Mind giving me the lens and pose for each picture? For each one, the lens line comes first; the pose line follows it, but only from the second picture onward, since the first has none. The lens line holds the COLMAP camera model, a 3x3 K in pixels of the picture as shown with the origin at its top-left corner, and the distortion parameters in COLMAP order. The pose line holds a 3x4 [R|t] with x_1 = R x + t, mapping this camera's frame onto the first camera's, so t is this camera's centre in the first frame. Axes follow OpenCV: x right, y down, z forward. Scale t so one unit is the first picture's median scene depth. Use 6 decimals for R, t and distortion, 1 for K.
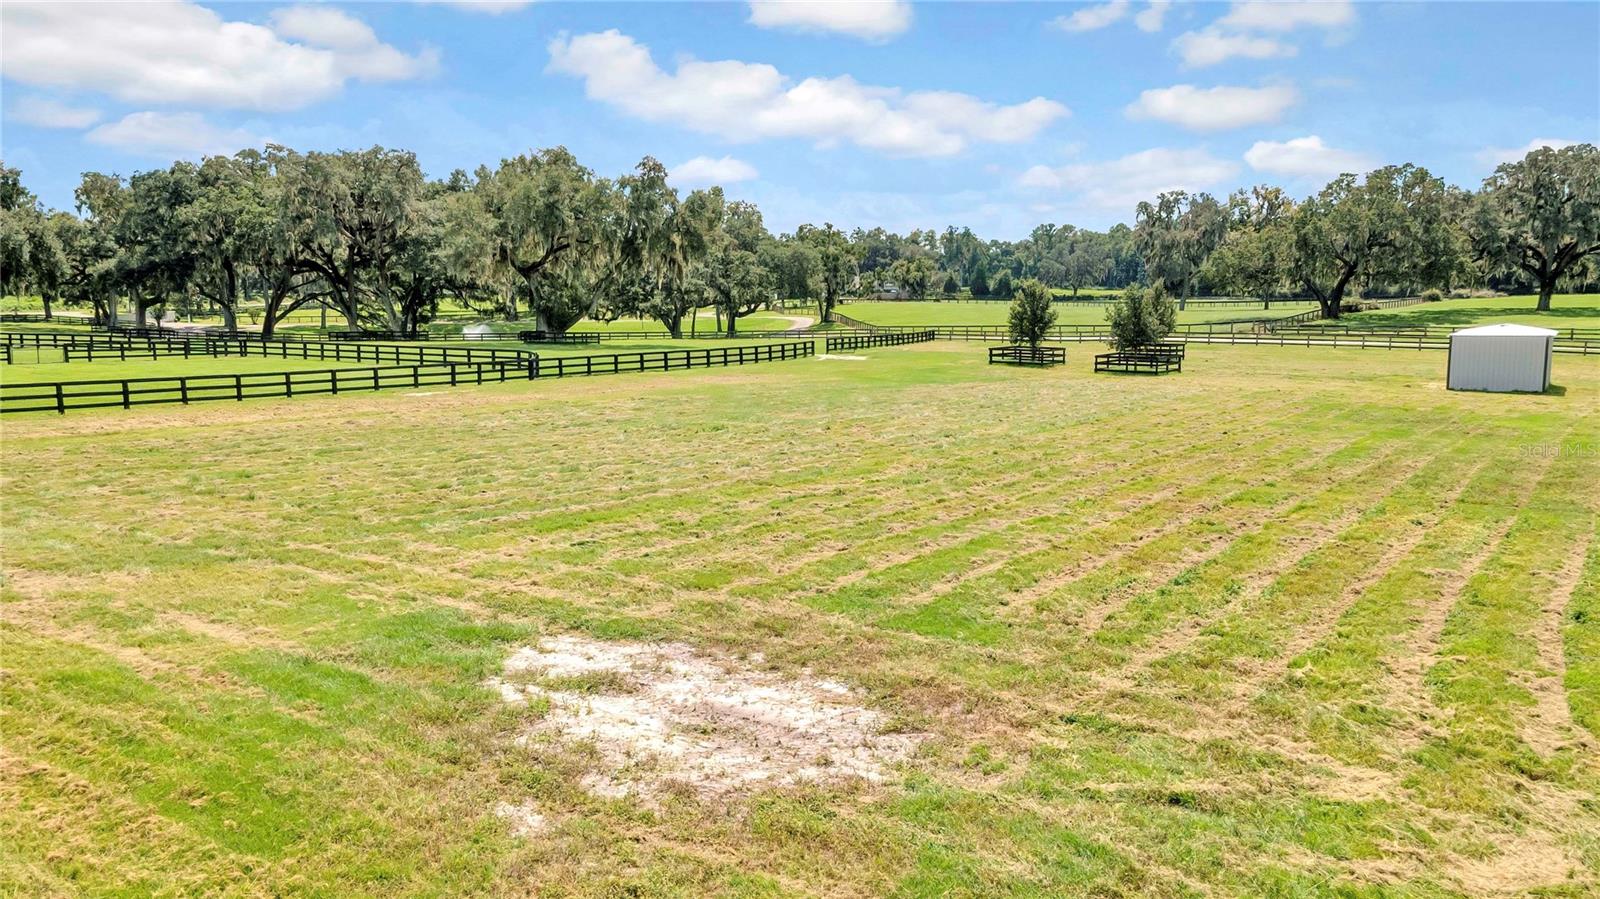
lens RADIAL K [[1182.1, 0, 816.0], [0, 1182.1, 453.2], [0, 0, 1]] dist [0.022414, 0.042280]
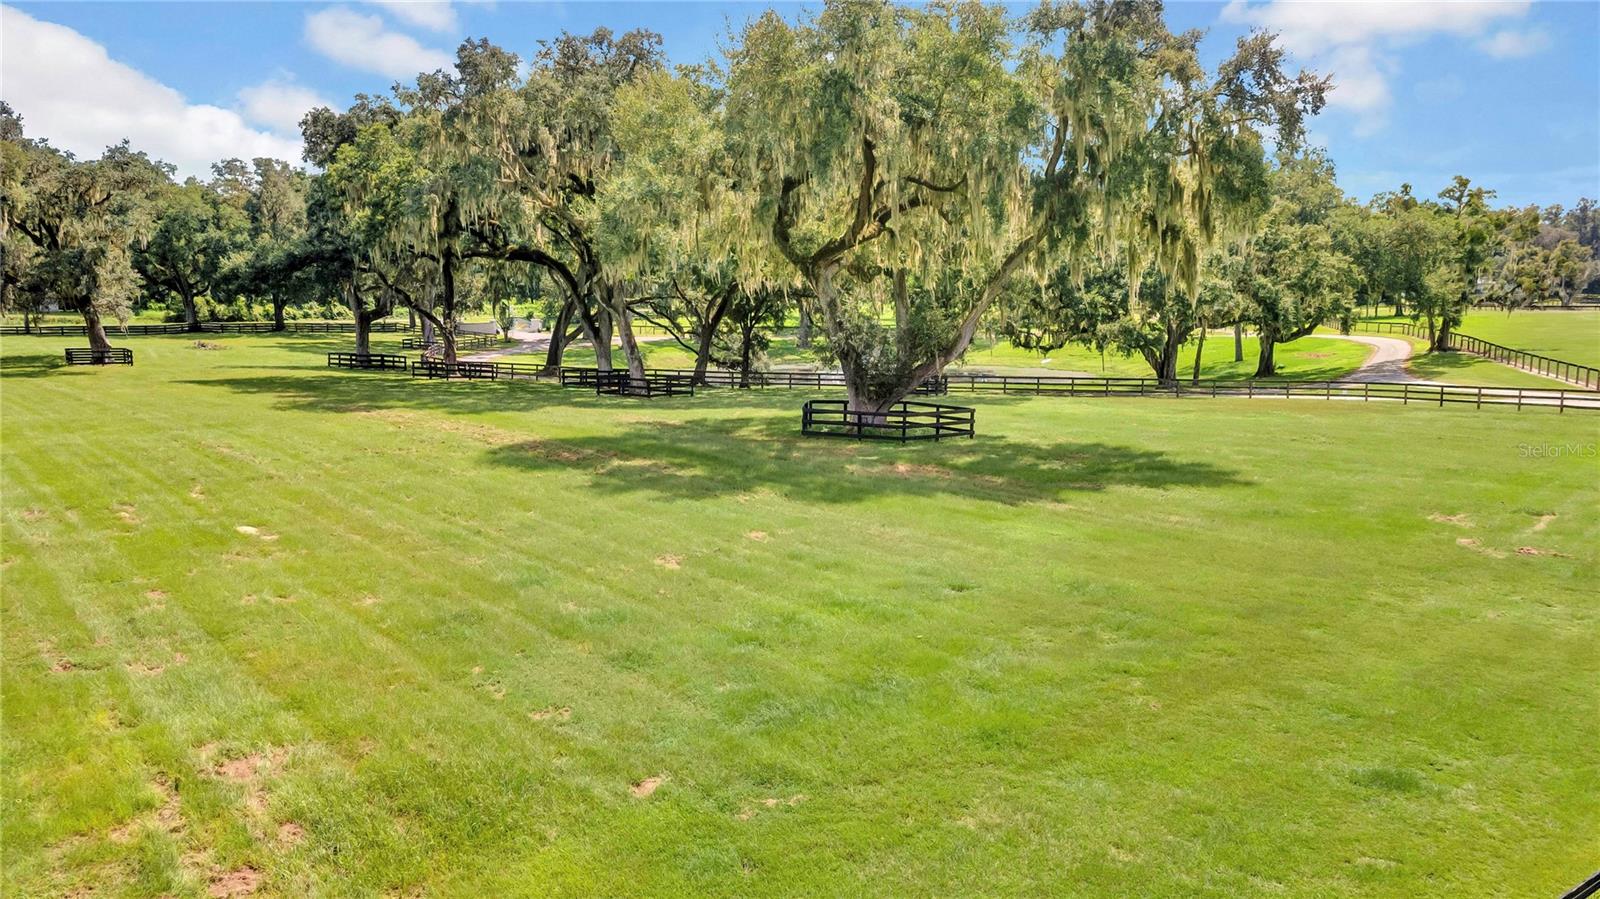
lens RADIAL K [[1182.1, 0, 796.3], [0, 1182.1, 424.1], [0, 0, 1]] dist [0.022414, 0.042280]
pose [[0.913803, 0.048569, -0.403244, -0.055154], [-0.057624, 0.998285, -0.010346, -0.066386], [0.402050, 0.032691, 0.915034, 0.447570]]
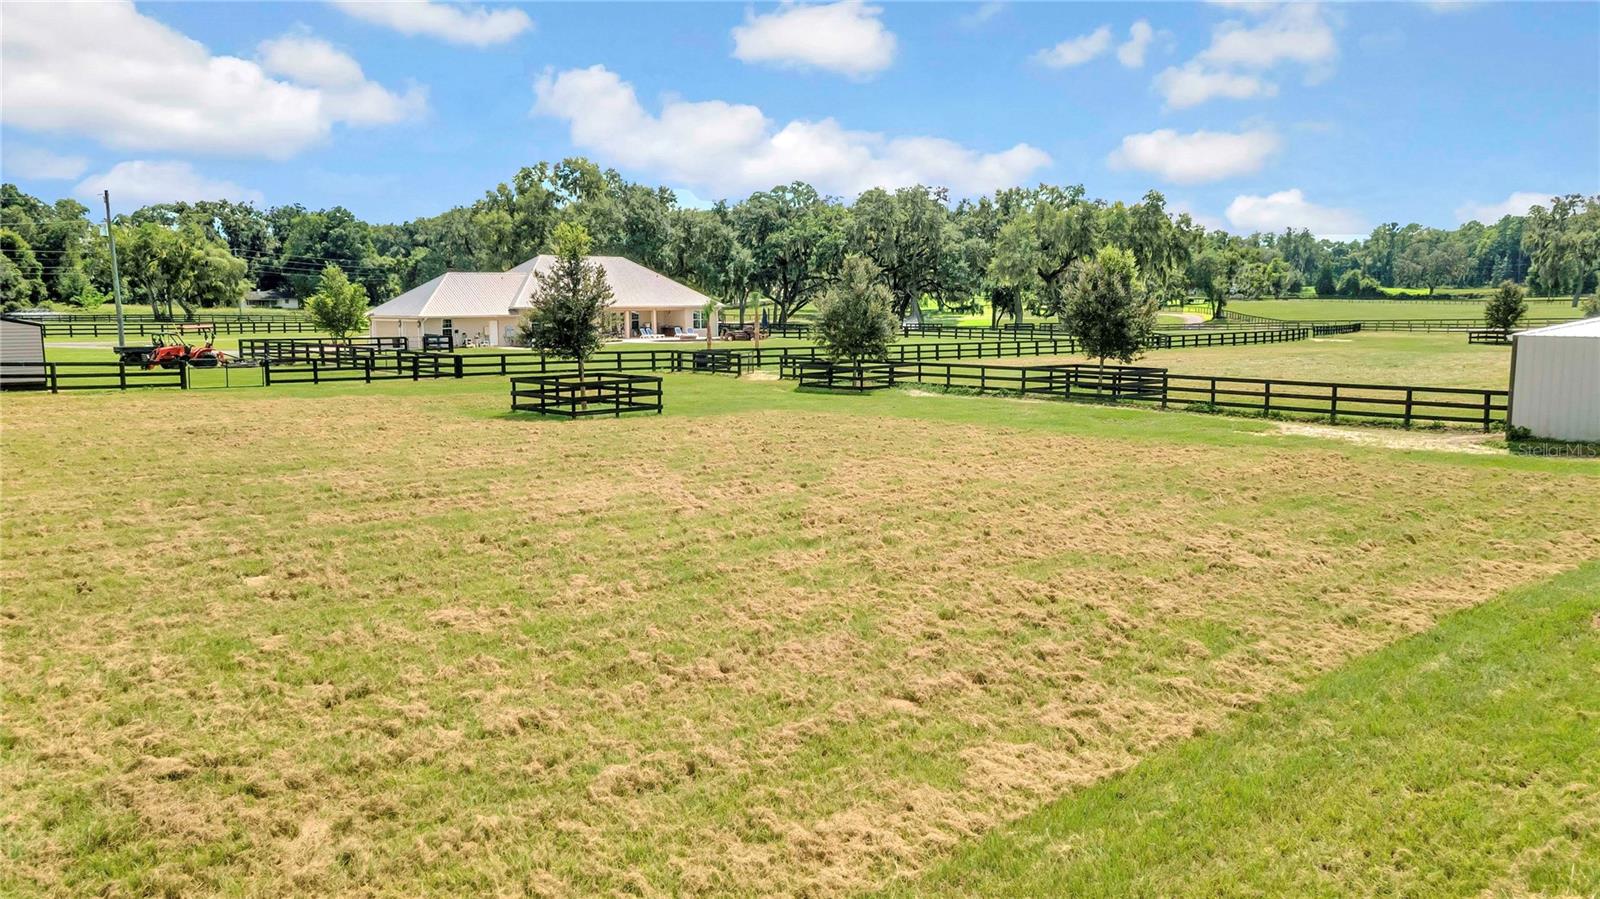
lens RADIAL K [[1182.1, 0, 791.4], [0, 1182.1, 427.3], [0, 0, 1]] dist [0.022414, 0.042280]
pose [[0.970527, 0.025718, -0.239617, -0.148833], [-0.031074, 0.999344, -0.018600, 0.037480], [0.238982, 0.025498, 0.970689, -0.272823]]
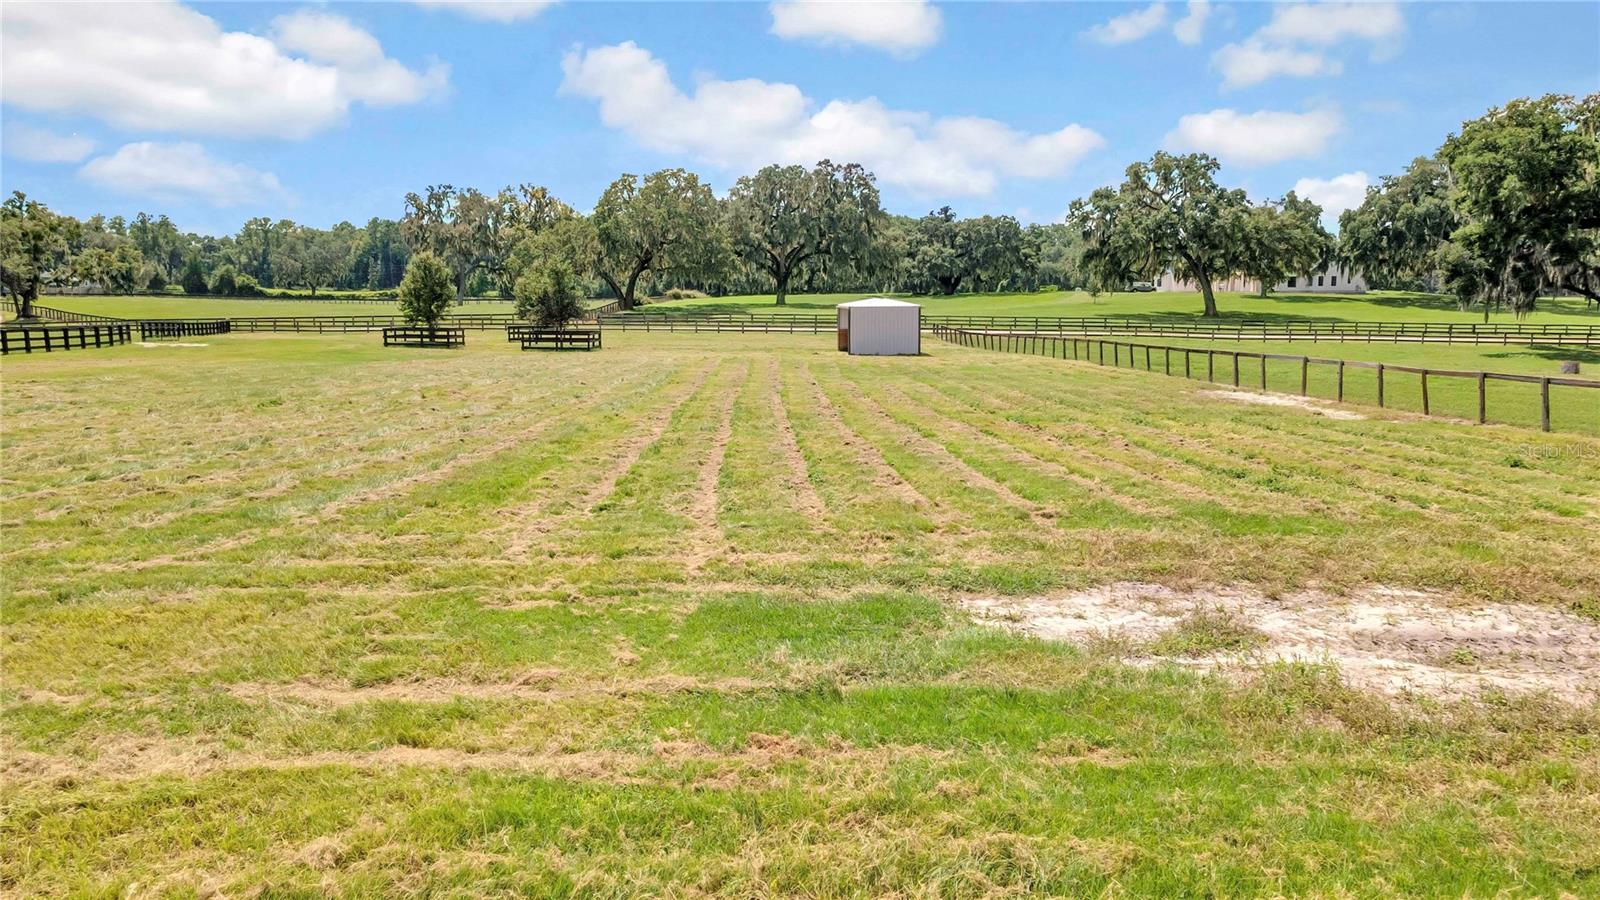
lens RADIAL K [[1182.1, 0, 805.8], [0, 1182.1, 460.7], [0, 0, 1]] dist [0.022414, 0.042280]
pose [[0.804044, -0.077306, 0.589522, -0.070383], [0.077290, 0.996688, 0.025283, 0.006133], [-0.589524, 0.025236, 0.807356, 0.057436]]
